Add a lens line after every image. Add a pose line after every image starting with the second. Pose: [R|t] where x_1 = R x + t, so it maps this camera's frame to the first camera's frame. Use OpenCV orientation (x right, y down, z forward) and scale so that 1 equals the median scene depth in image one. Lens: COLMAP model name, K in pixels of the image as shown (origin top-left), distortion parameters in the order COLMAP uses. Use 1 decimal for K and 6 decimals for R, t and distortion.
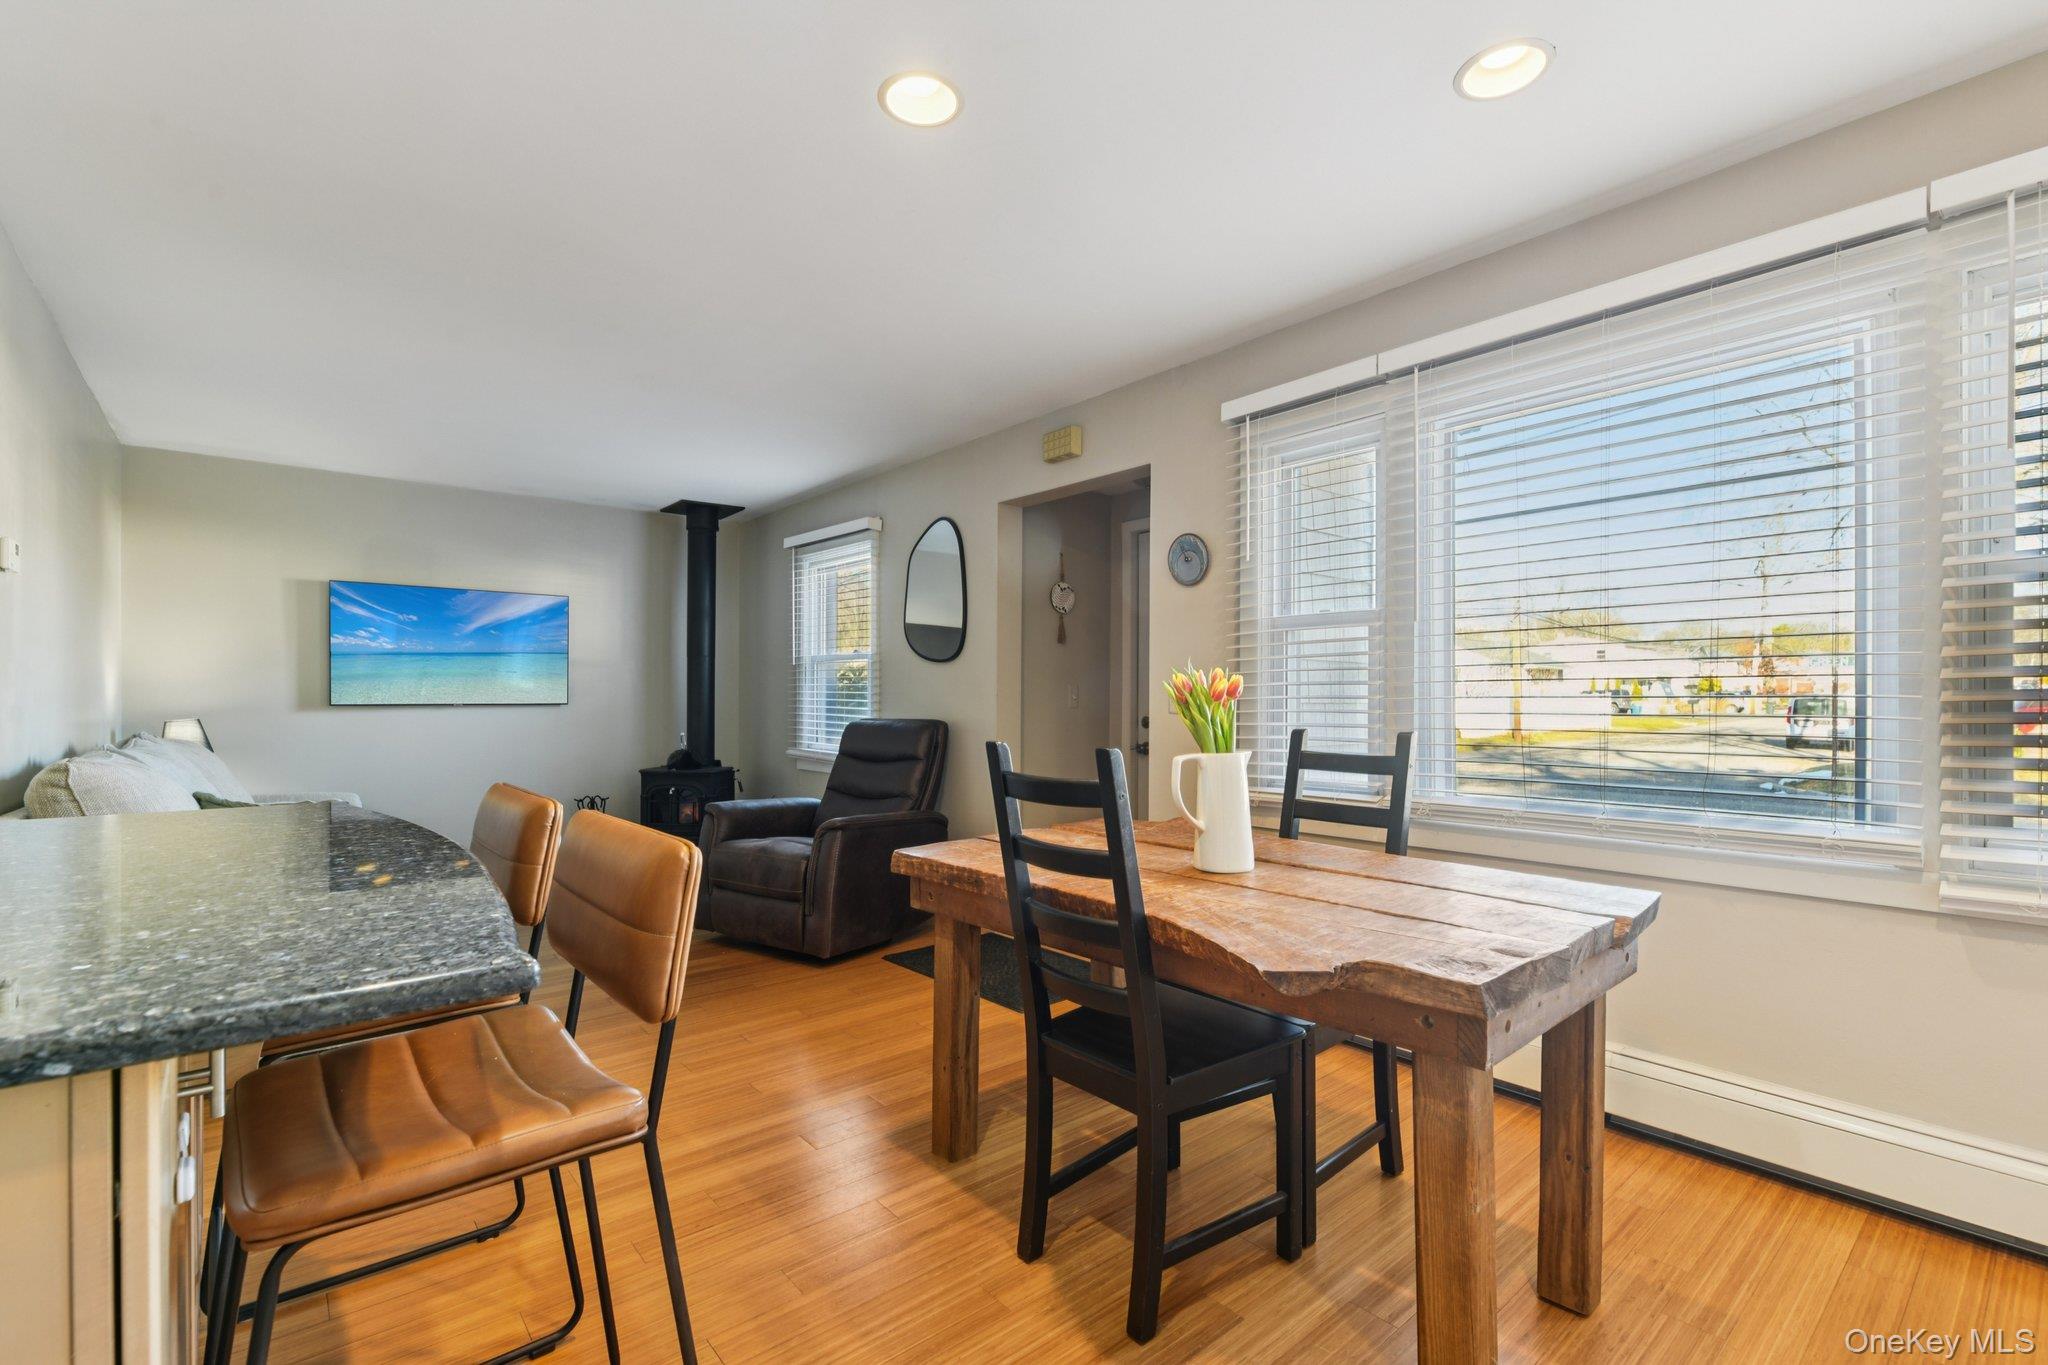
lens RADIAL K [[904.6, 0, 1024.0], [0, 904.6, 682.5], [0, 0, 1]] dist [0.000918, 0.000028]
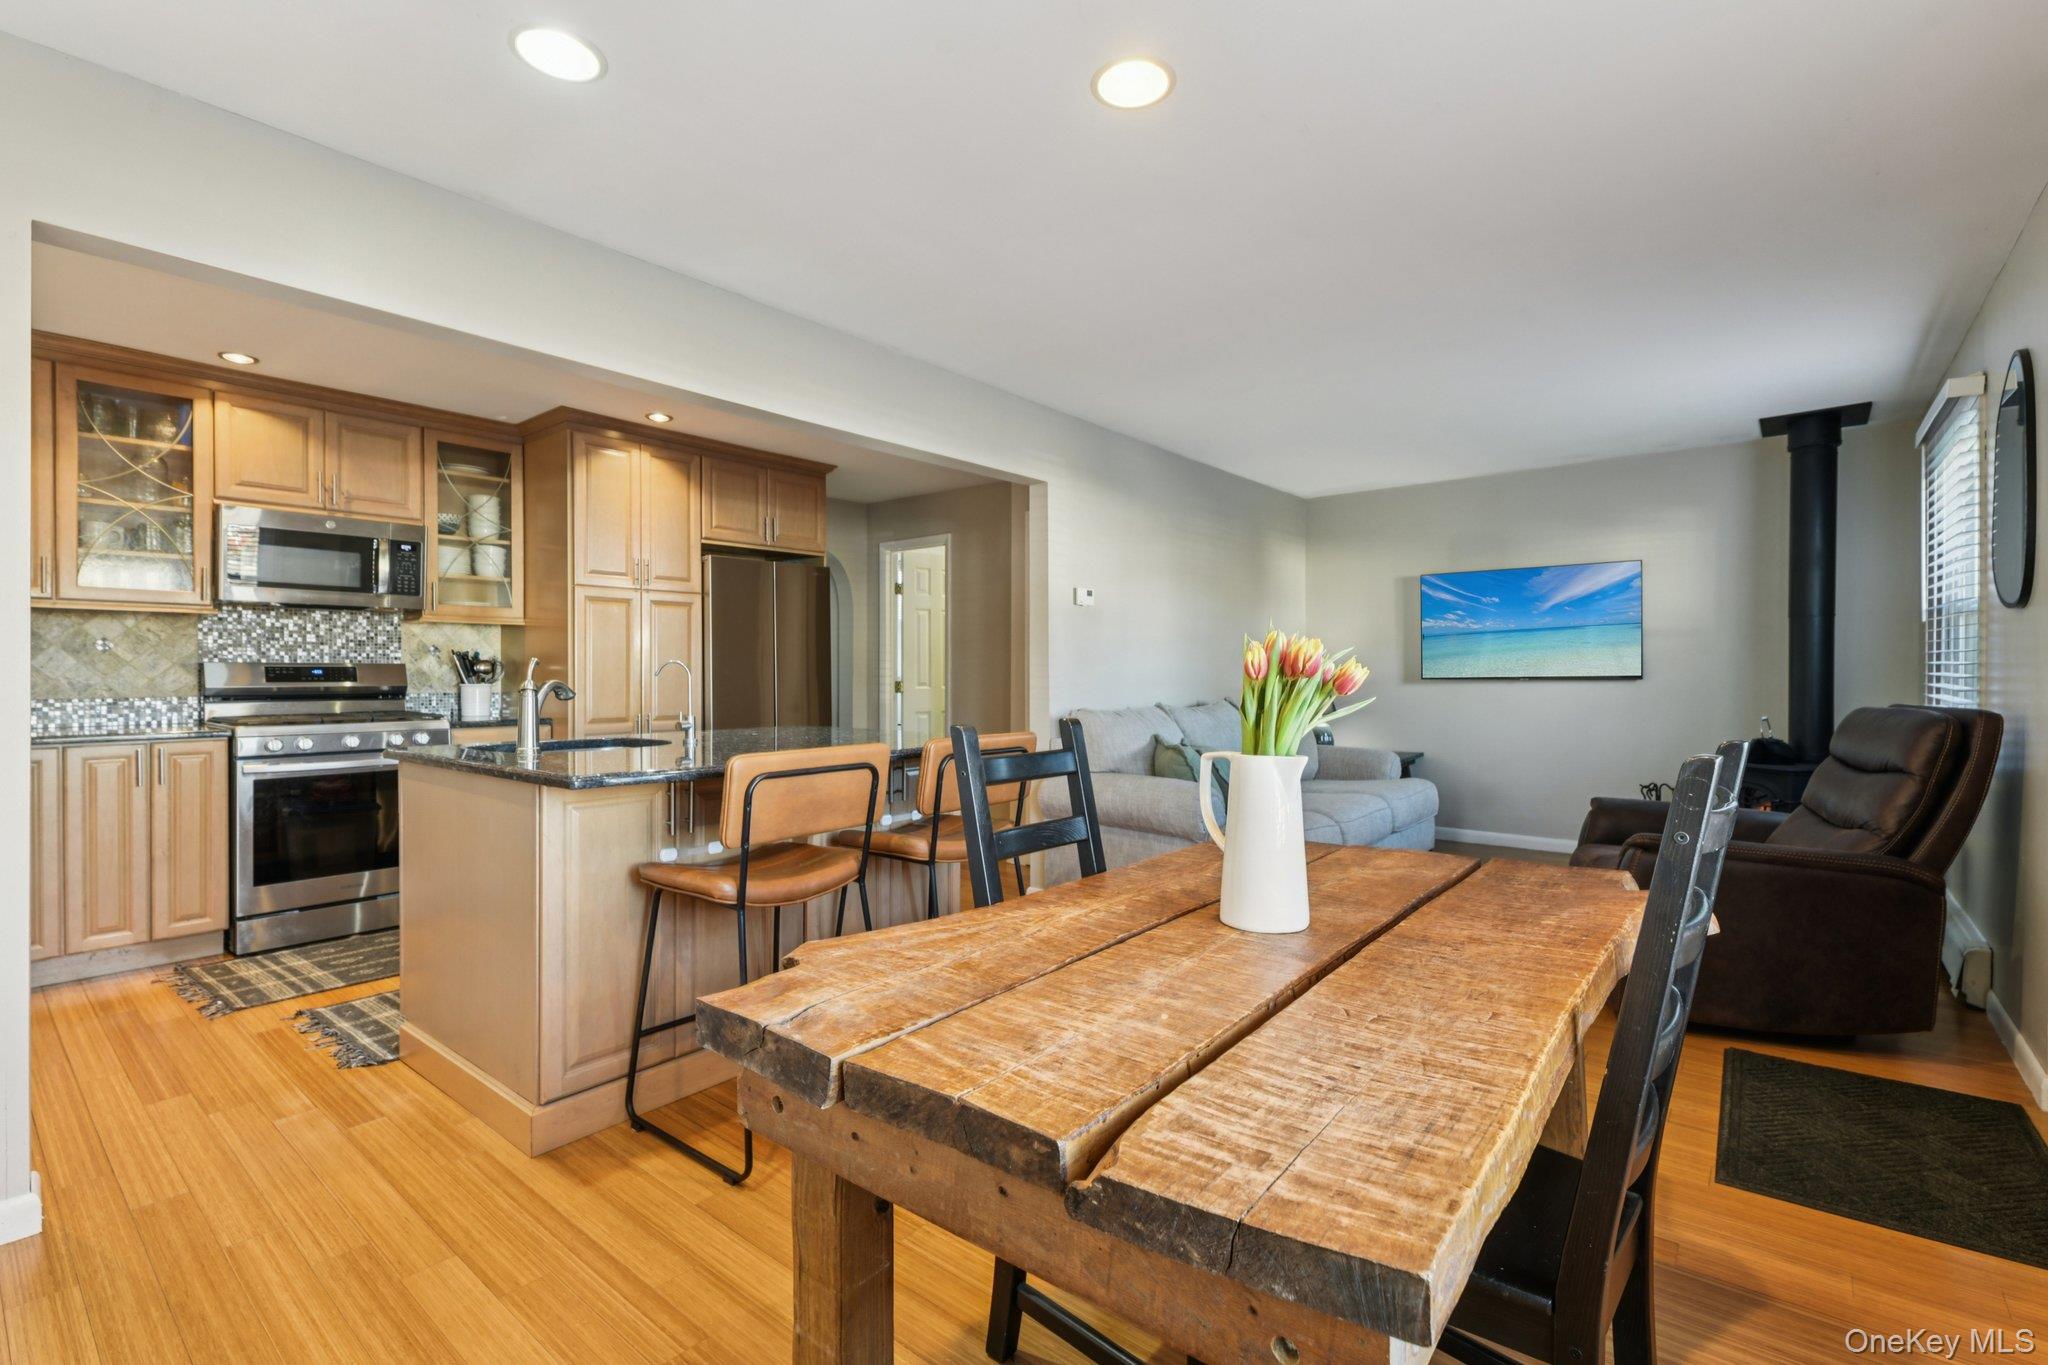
lens RADIAL K [[904.6, 0, 1024.0], [0, 904.6, 682.5], [0, 0, 1]] dist [0.000918, 0.000028]
pose [[0.187717, 0.009210, -0.982180, 0.307222], [0.019497, 0.999724, 0.013101, 0.003868], [0.982030, -0.021609, 0.187486, 0.247708]]
